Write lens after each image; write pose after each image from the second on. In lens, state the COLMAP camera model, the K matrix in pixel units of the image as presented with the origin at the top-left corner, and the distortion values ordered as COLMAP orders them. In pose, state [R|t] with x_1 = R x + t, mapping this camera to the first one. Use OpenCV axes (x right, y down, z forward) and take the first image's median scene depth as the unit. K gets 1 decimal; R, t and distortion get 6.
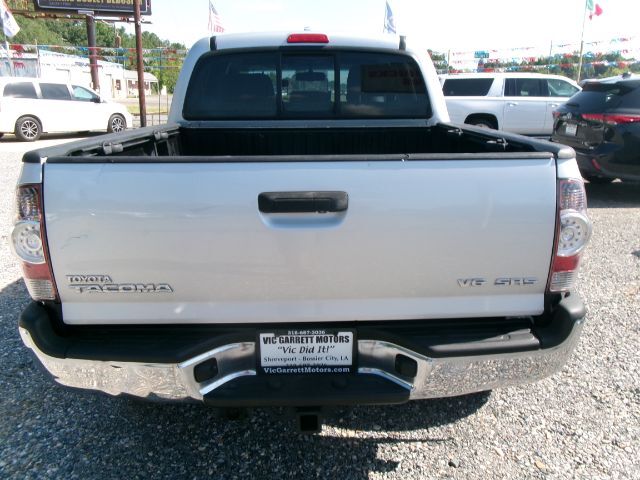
lens RADIAL K [[521.5, 0, 321.5], [0, 521.5, 243.0], [0, 0, 1]] dist [0.014365, 0.015716]
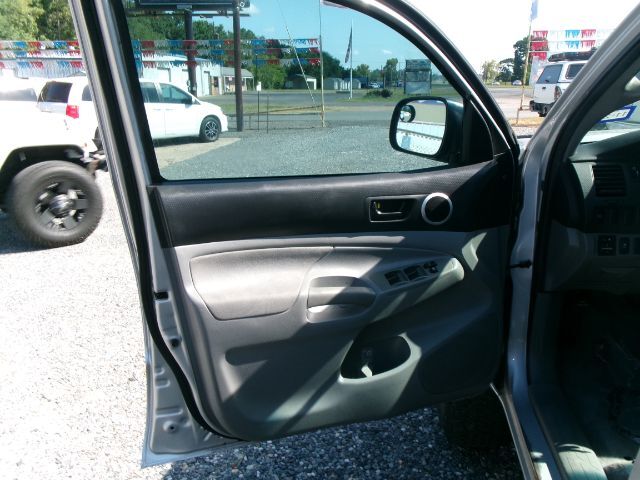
lens RADIAL K [[521.5, 0, 324.2], [0, 521.5, 240.5], [0, 0, 1]] dist [0.014365, 0.015716]
pose [[0.986735, 0.020828, -0.160997, -0.035565], [-0.019372, 0.999756, 0.010607, -0.030163], [0.161179, -0.007348, 0.986898, 0.099772]]
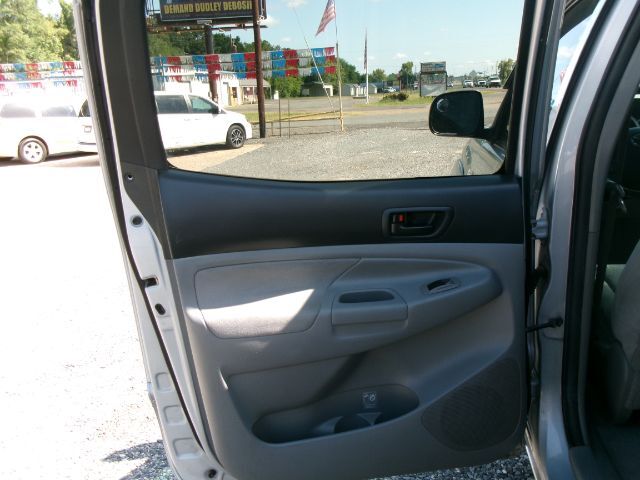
lens RADIAL K [[521.5, 0, 325.0], [0, 521.5, 239.1], [0, 0, 1]] dist [0.014365, 0.015716]
pose [[0.980035, -0.011201, -0.198510, -0.034196], [0.010820, 0.999937, -0.003001, -0.023802], [0.198532, 0.000794, 0.980094, 0.079088]]
